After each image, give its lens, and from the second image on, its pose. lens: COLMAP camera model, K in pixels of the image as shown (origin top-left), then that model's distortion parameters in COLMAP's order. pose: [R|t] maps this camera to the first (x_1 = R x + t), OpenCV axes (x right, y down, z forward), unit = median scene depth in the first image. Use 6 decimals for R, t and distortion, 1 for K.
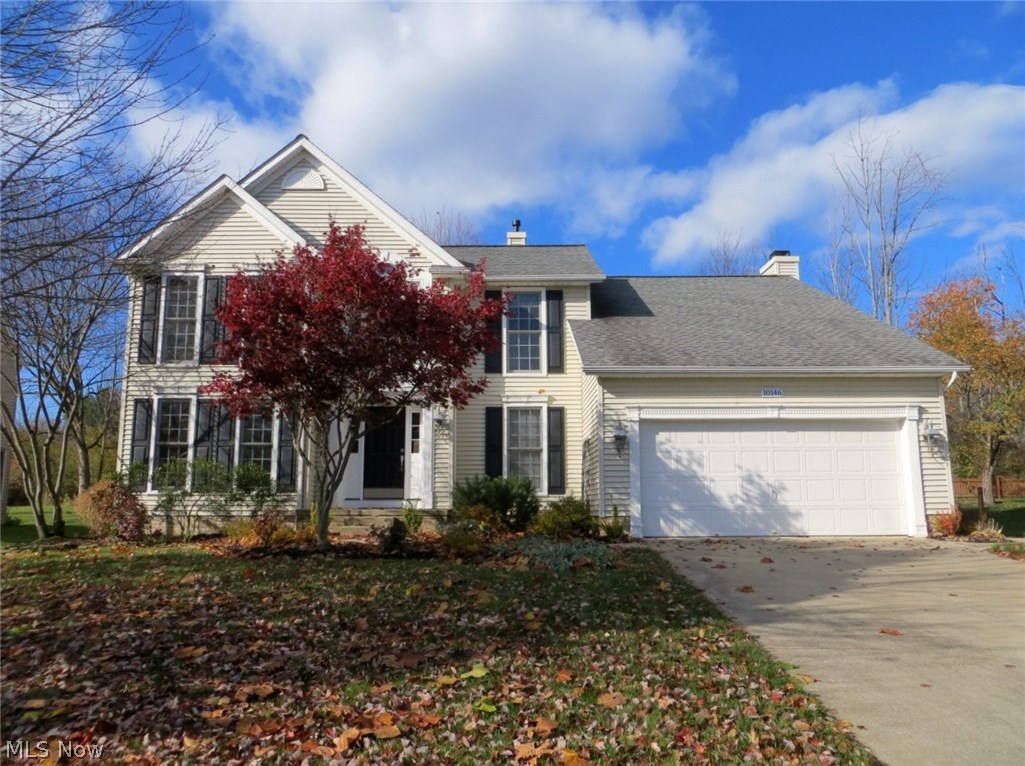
lens RADIAL K [[783.1, 0, 514.4], [0, 783.1, 378.3], [0, 0, 1]] dist [-0.018632, 0.017265]
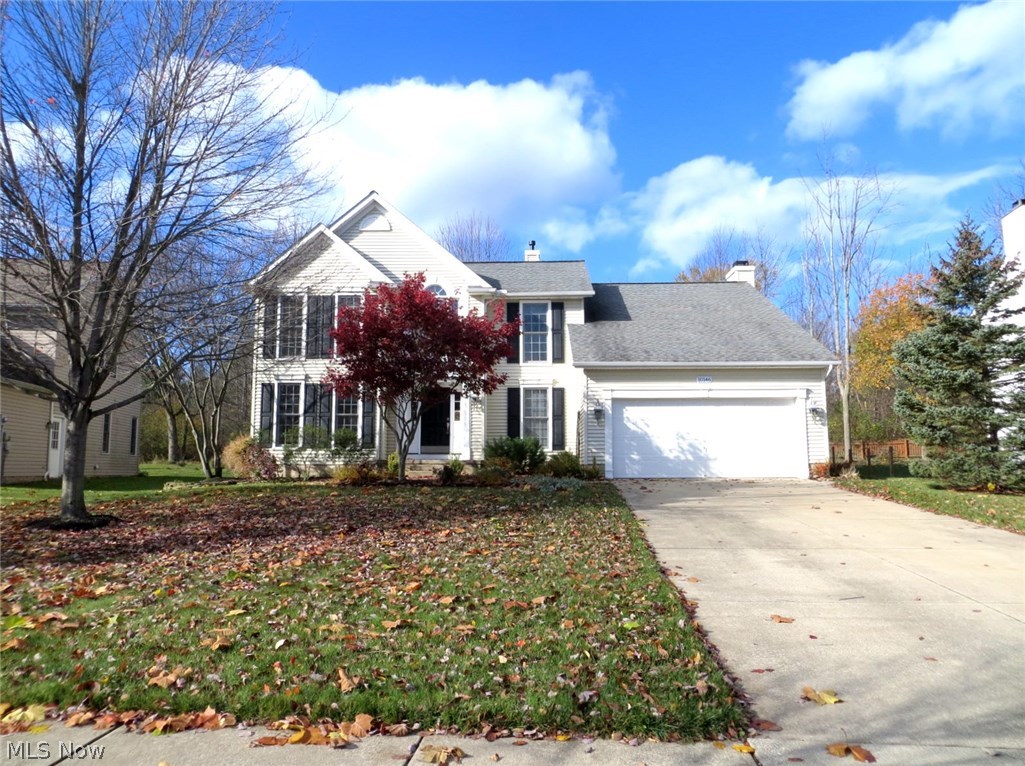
lens RADIAL K [[783.1, 0, 509.6], [0, 783.1, 384.6], [0, 0, 1]] dist [-0.018632, 0.017265]
pose [[0.998911, -0.002868, -0.046563, 0.033008], [0.005337, 0.998581, 0.052983, -0.044383], [0.046345, -0.053173, 0.997509, -0.403482]]
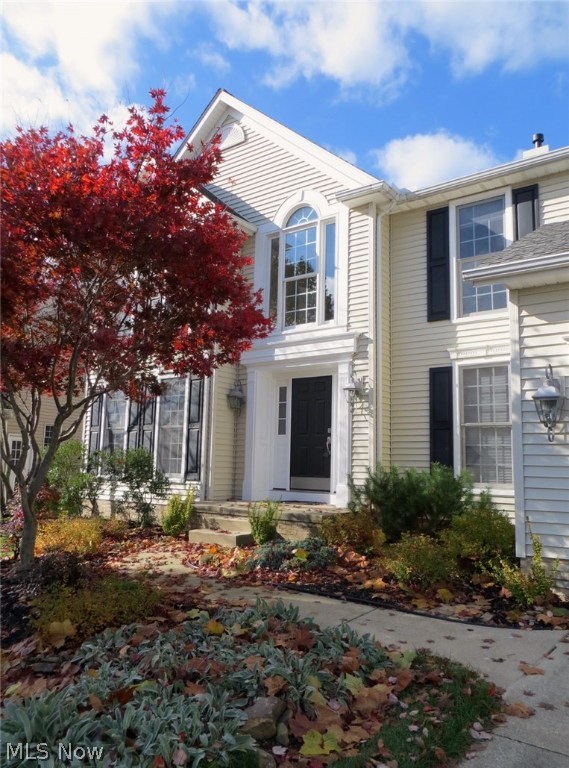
lens RADIAL K [[586.8, 0, 284.7], [0, 586.8, 383.1], [0, 0, 1]] dist [-0.018632, 0.017265]
pose [[0.808598, -0.065374, -0.584718, 0.178713], [0.079021, 0.996871, -0.002178, 0.042613], [0.583031, -0.044444, 0.811234, 0.501873]]
